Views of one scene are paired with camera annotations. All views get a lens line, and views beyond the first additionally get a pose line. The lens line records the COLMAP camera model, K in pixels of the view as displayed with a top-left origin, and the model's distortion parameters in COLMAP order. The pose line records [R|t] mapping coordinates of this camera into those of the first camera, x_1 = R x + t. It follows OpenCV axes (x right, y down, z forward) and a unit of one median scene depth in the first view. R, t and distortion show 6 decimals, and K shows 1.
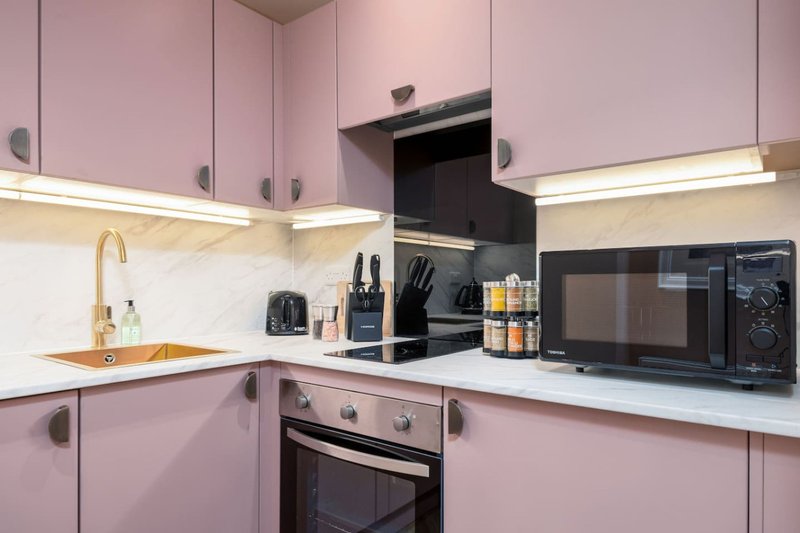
lens RADIAL K [[495.0, 0, 399.8], [0, 495.0, 285.8], [0, 0, 1]] dist [0.011024, -0.002072]
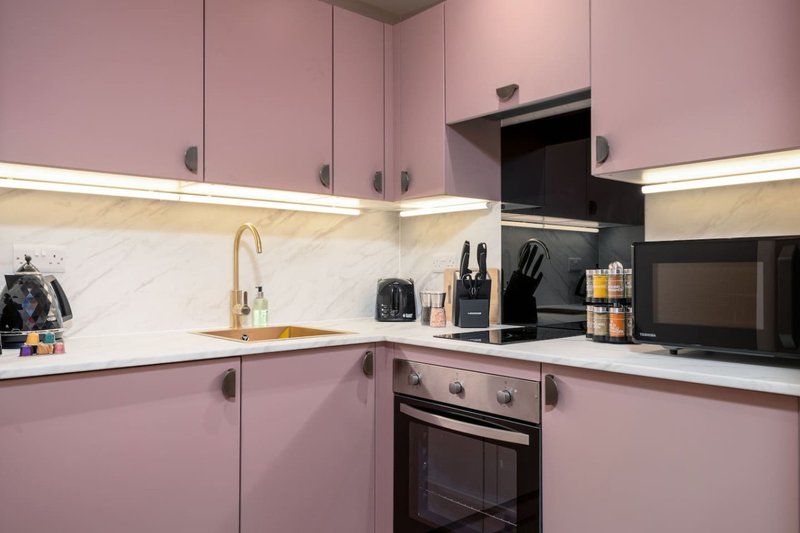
lens RADIAL K [[612.1, 0, 398.7], [0, 612.1, 267.5], [0, 0, 1]] dist [0.043249, -0.000431]
pose [[0.981192, -0.002027, -0.193022, 0.030426], [0.000212, 0.999956, -0.009427, -0.000342], [0.193033, 0.009209, 0.981149, -0.322189]]
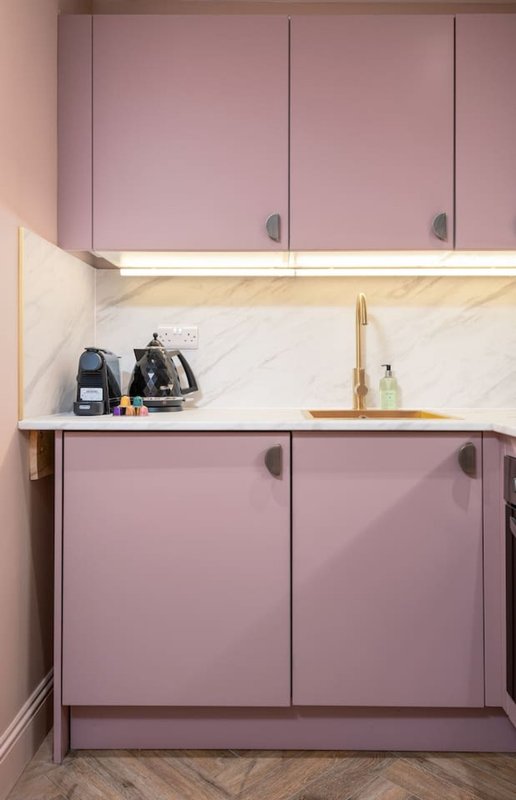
lens RADIAL K [[633.7, 0, 269.5], [0, 633.7, 359.6], [0, 0, 1]] dist [0.071296, -0.002478]
pose [[0.609537, -0.016806, -0.792579, 0.355964], [-0.002710, 0.999725, -0.023282, 0.055623], [0.792753, 0.016339, 0.609324, 0.048852]]
